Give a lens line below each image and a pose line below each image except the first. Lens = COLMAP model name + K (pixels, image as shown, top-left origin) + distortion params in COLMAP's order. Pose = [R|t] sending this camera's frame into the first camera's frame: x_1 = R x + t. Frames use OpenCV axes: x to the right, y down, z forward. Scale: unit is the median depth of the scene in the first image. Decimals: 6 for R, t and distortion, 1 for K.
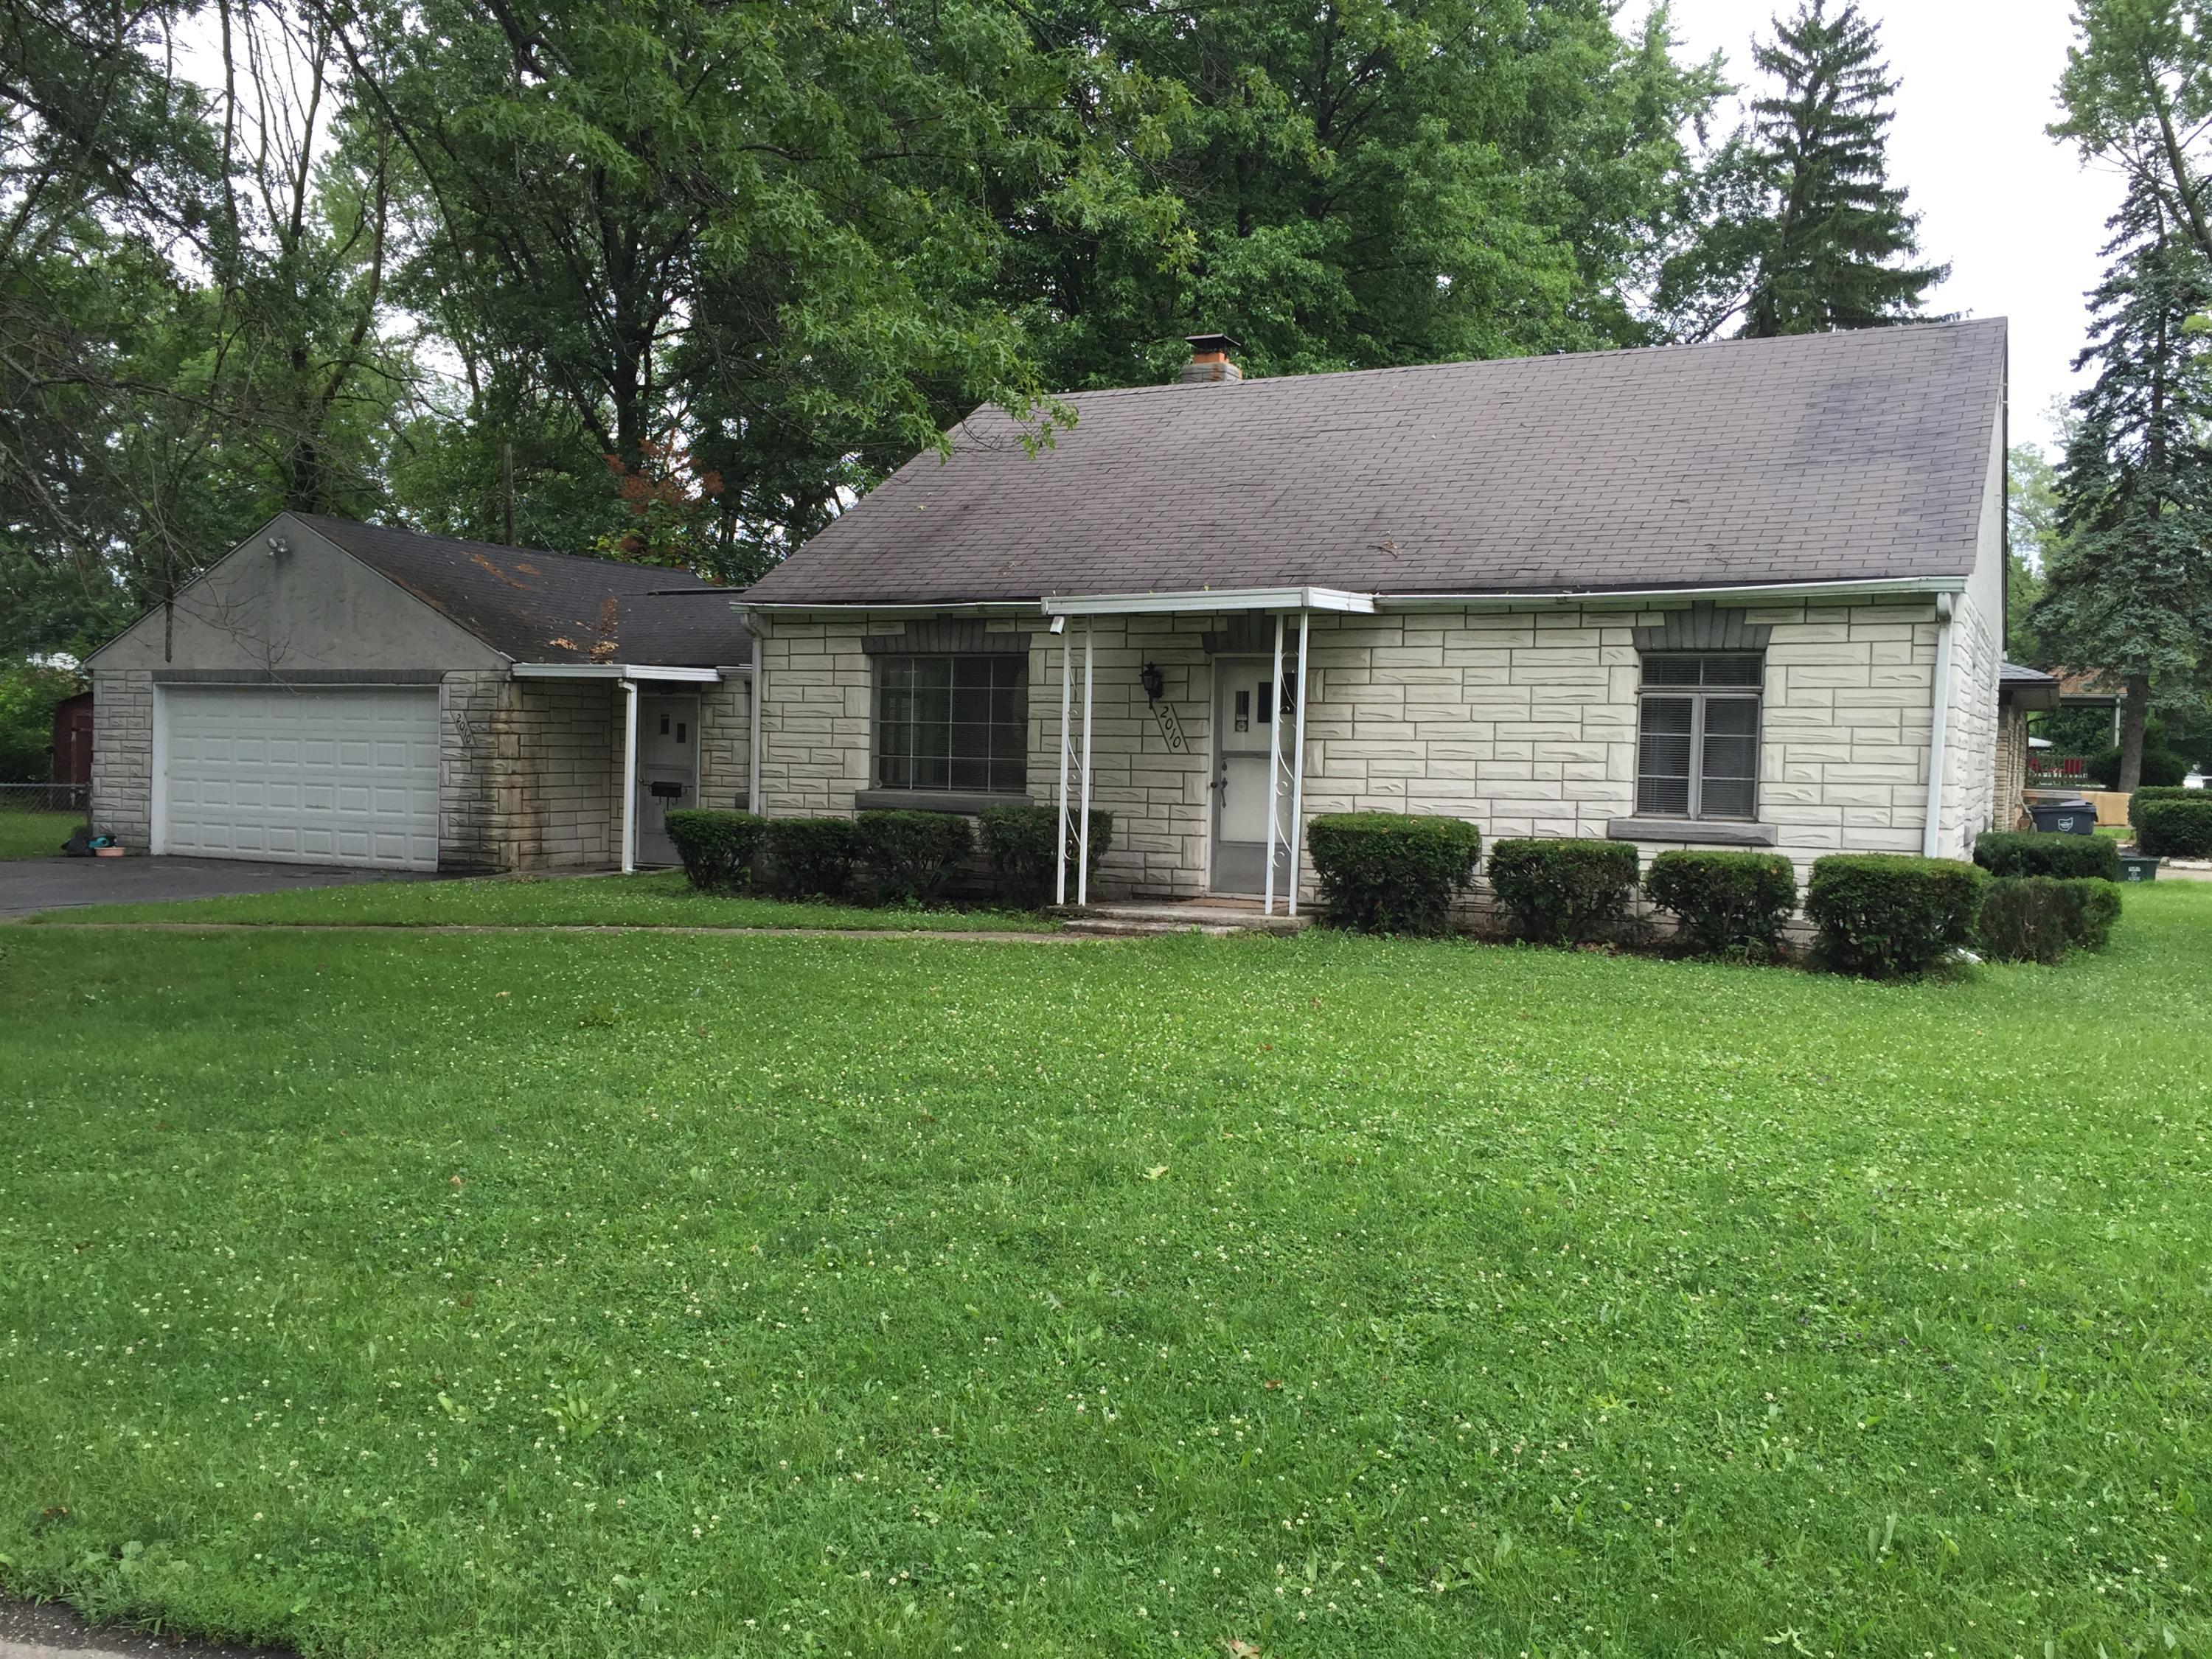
lens RADIAL K [[1880.8, 0, 1170.9], [0, 1880.8, 828.5], [0, 0, 1]] dist [0.072958, -0.096309]
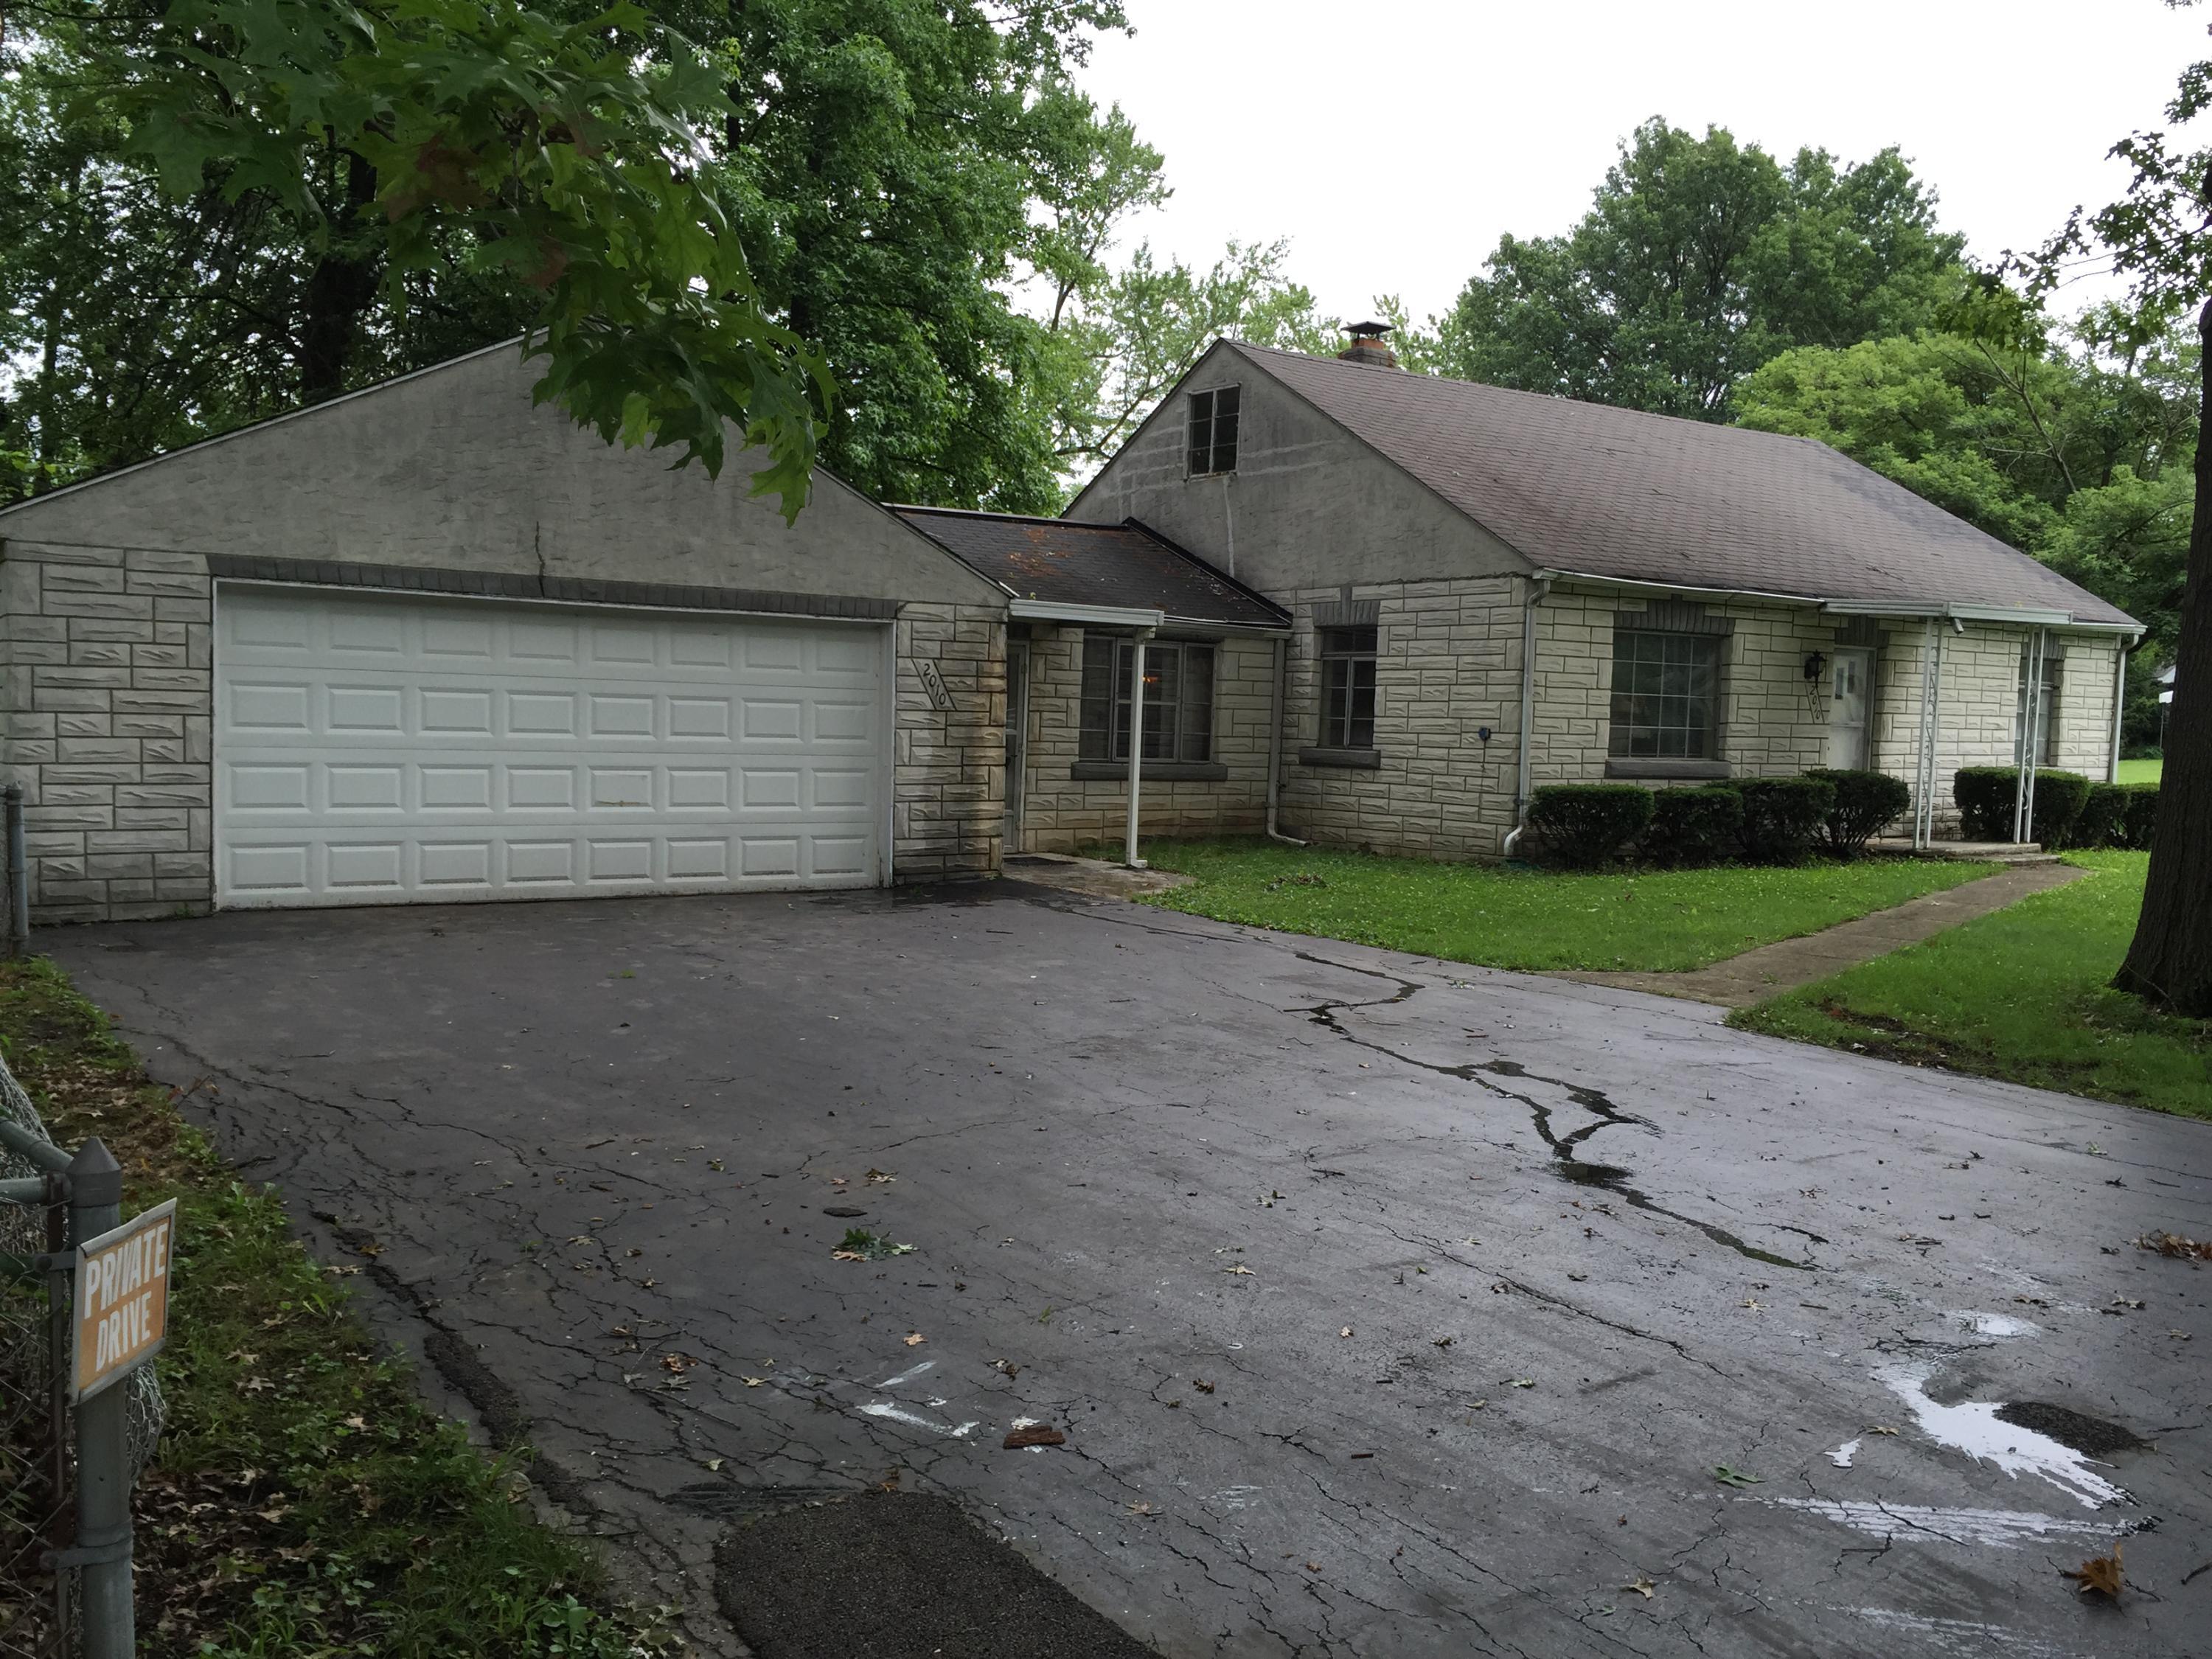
lens RADIAL K [[1880.8, 0, 1170.9], [0, 1880.8, 828.5], [0, 0, 1]] dist [0.072958, -0.096309]
pose [[0.459001, -0.060866, 0.886348, -0.975835], [0.018426, 0.998088, 0.058997, -0.038907], [-0.888245, -0.010748, 0.459245, 0.596550]]
